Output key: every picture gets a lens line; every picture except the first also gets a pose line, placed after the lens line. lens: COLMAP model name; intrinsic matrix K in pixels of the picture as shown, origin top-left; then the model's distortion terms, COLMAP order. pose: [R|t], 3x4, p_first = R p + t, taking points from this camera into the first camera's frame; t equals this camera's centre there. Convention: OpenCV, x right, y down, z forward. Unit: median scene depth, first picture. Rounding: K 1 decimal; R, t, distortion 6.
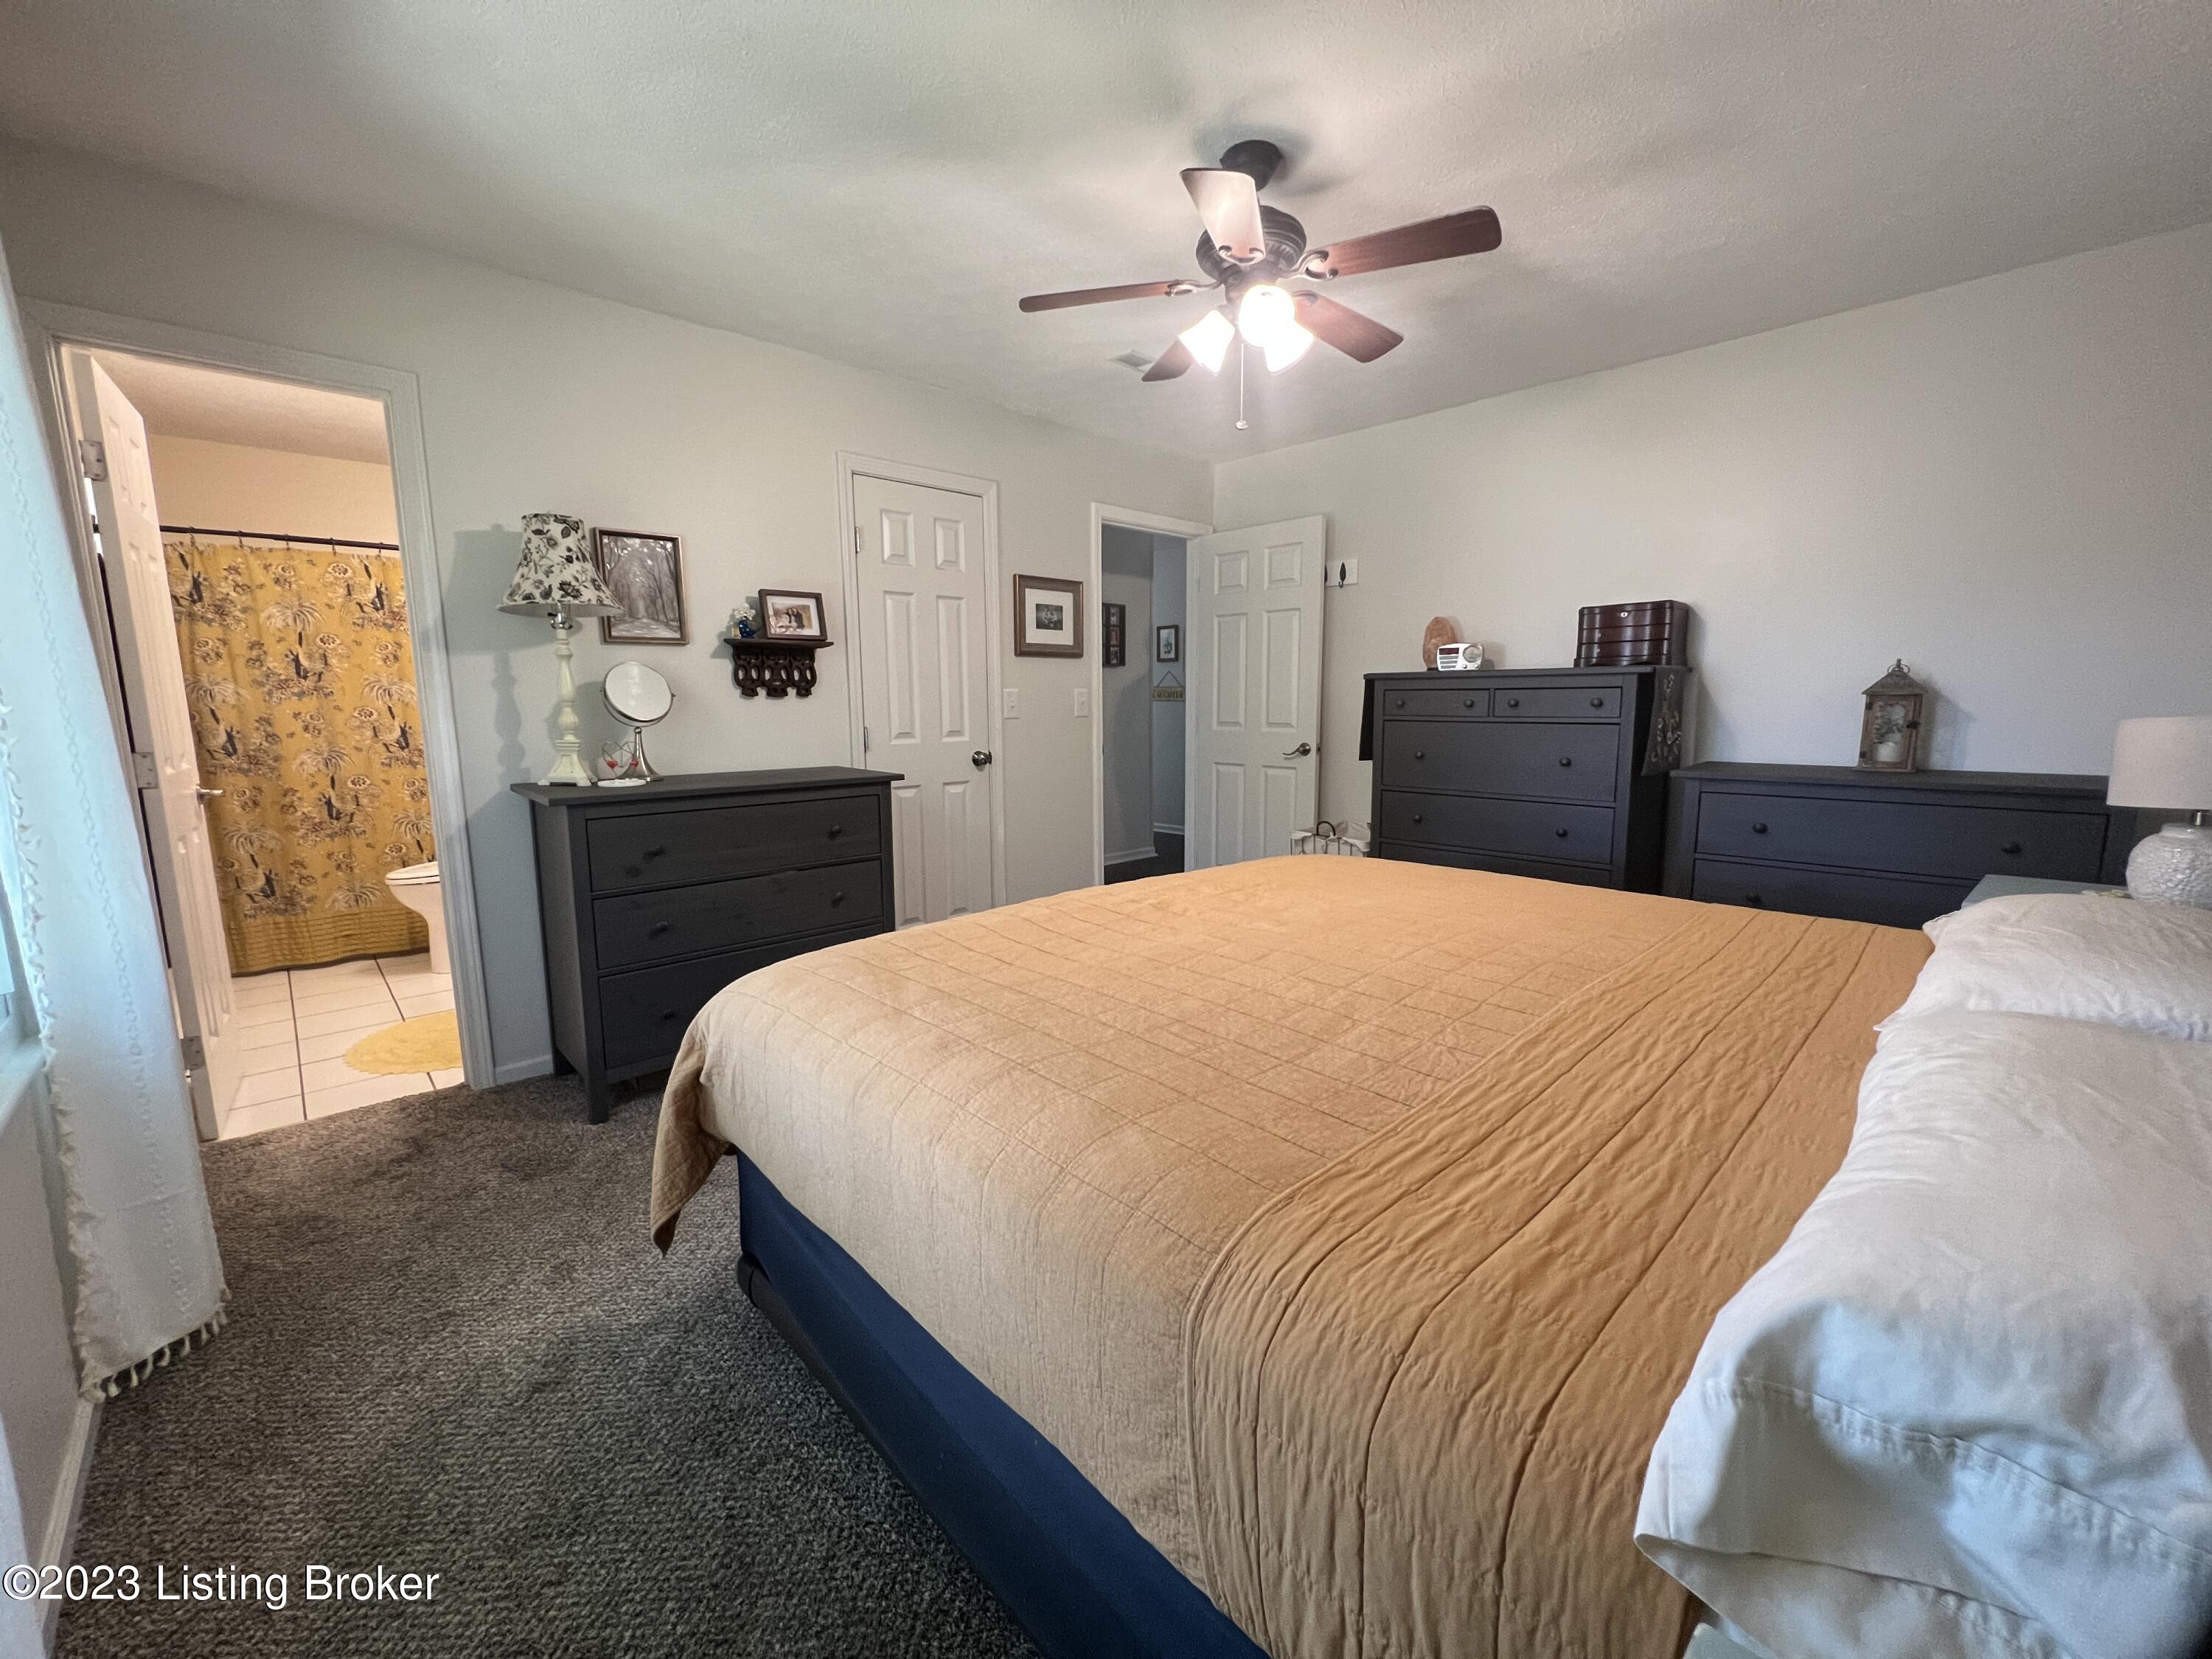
lens RADIAL K [[885.3, 0, 1102.2], [0, 885.3, 831.1], [0, 0, 1]] dist [-0.001493, -0.000131]
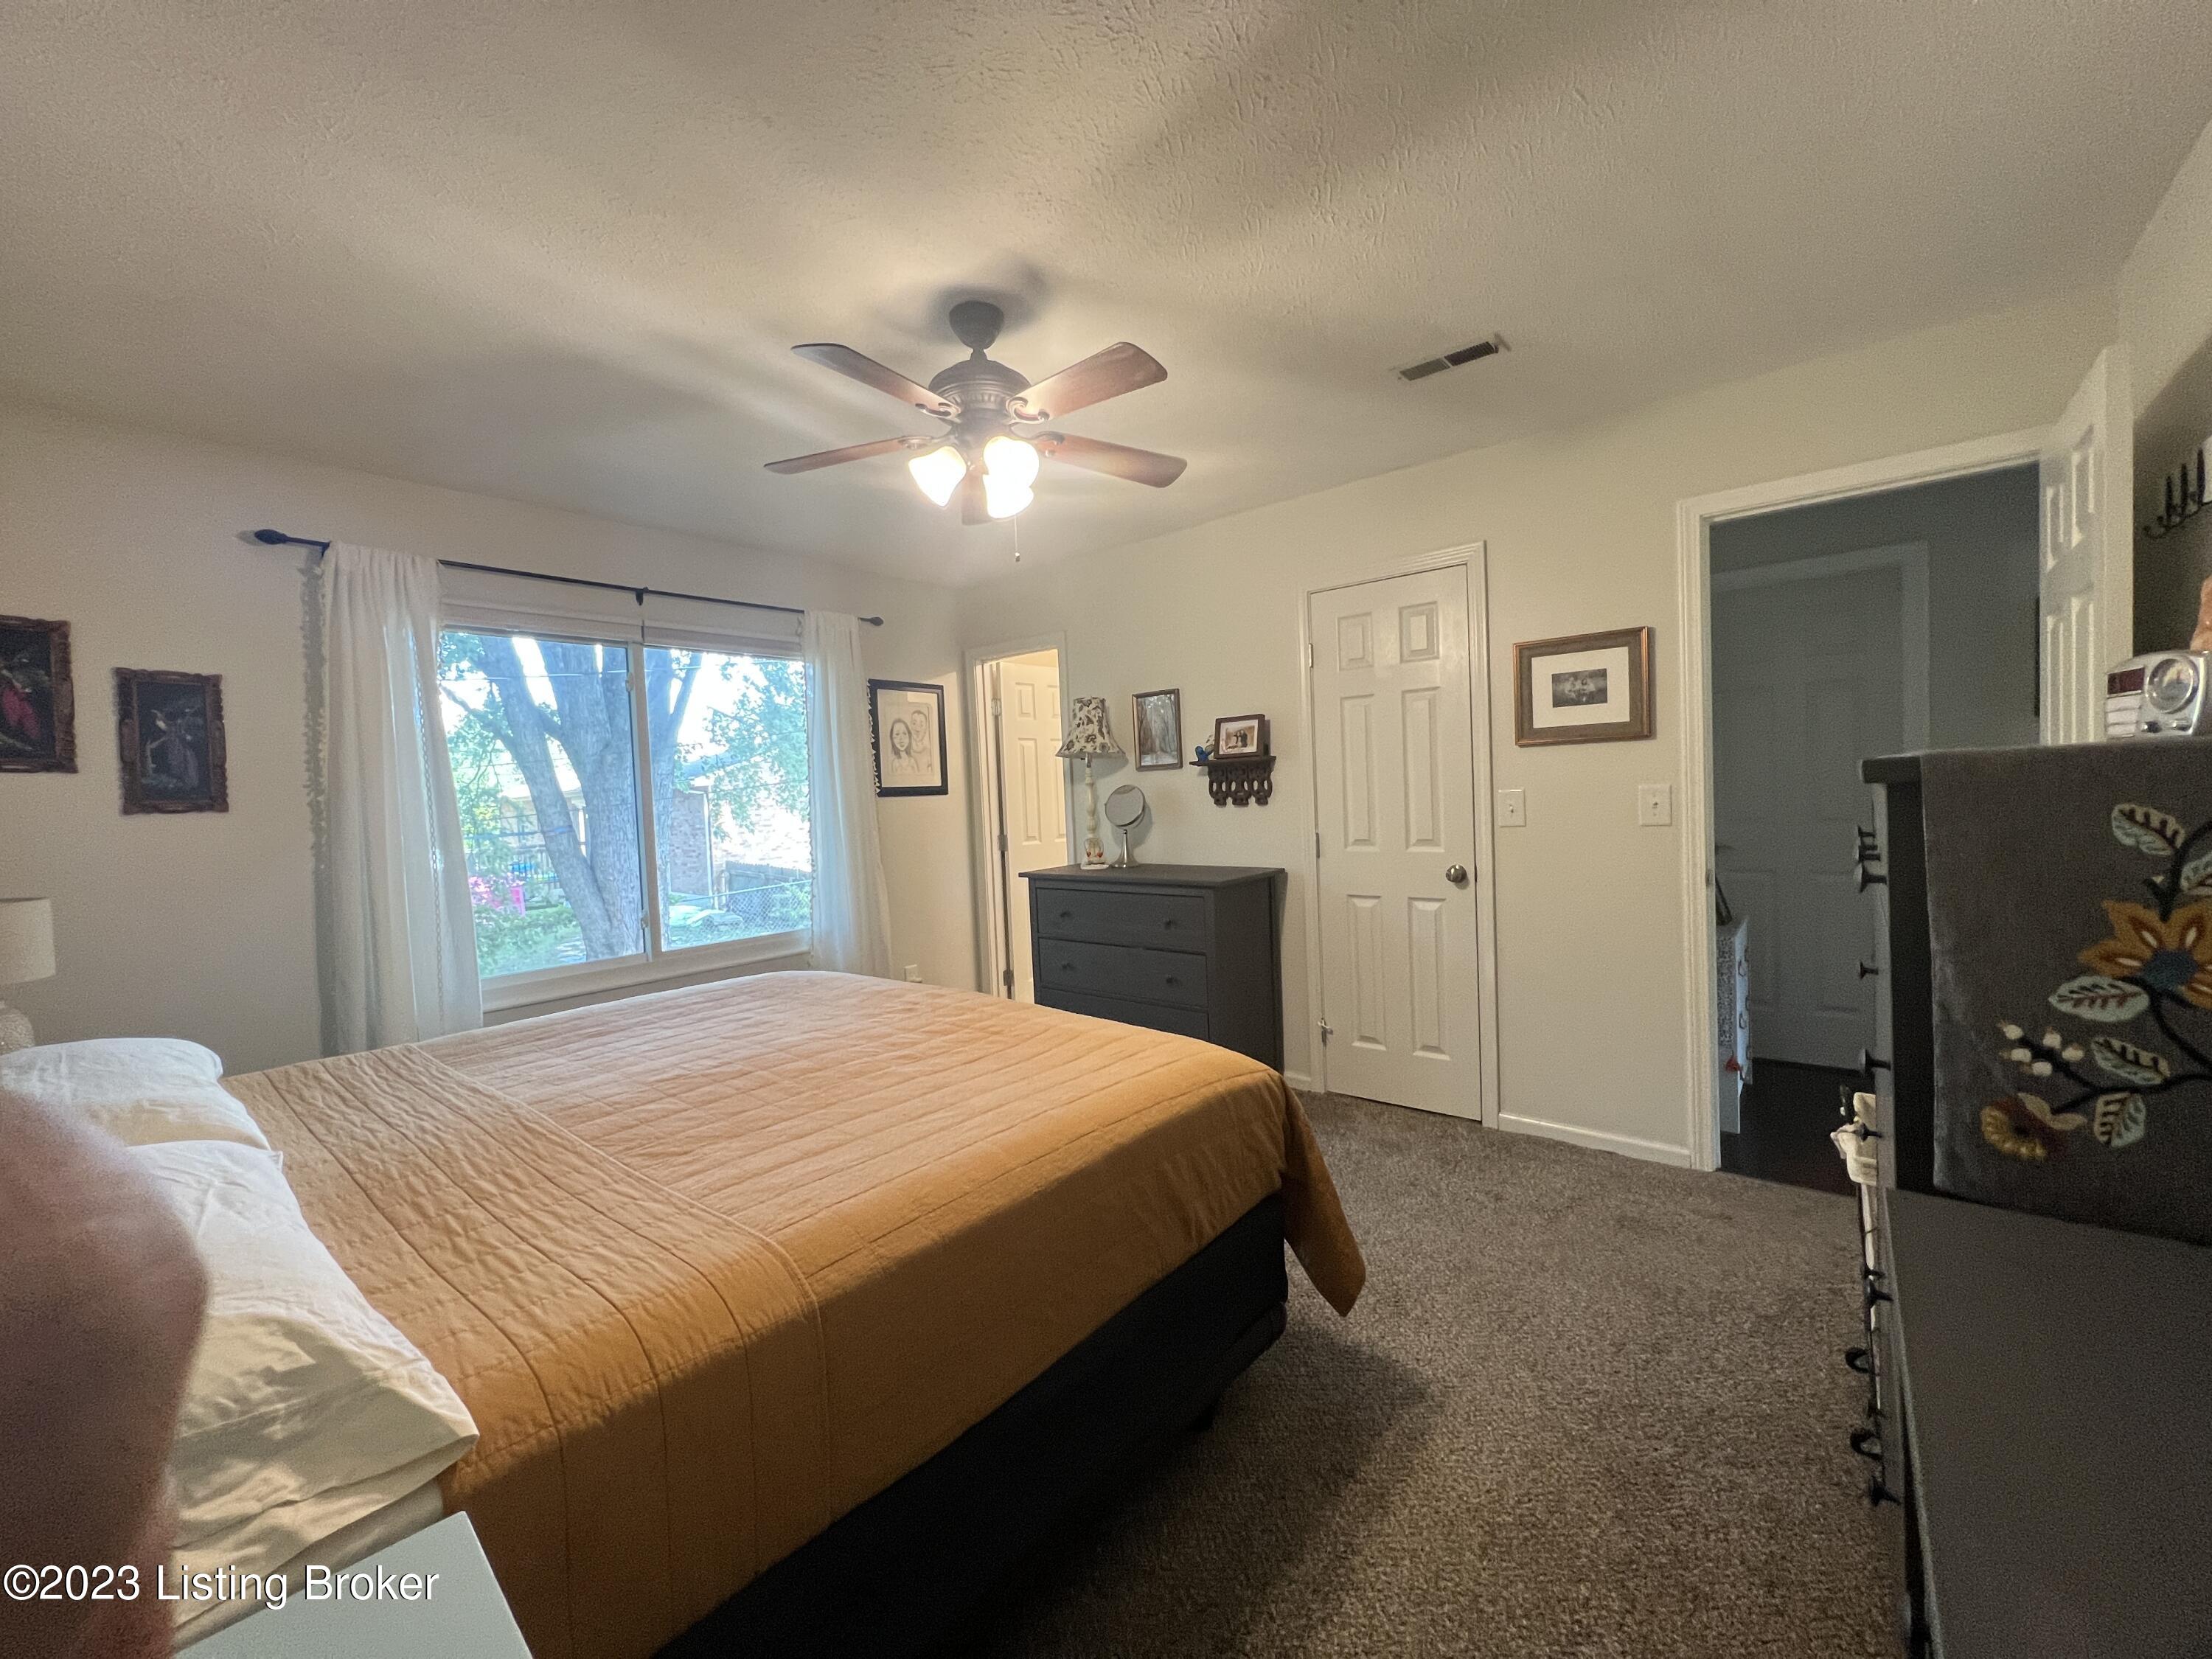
lens RADIAL K [[885.3, 0, 1097.9], [0, 885.3, 822.0], [0, 0, 1]] dist [-0.001493, -0.000131]
pose [[0.116234, 0.032517, -0.992689, 1.040916], [-0.108688, 0.993878, 0.019830, -0.178011], [0.987257, 0.105589, 0.119057, 0.911876]]
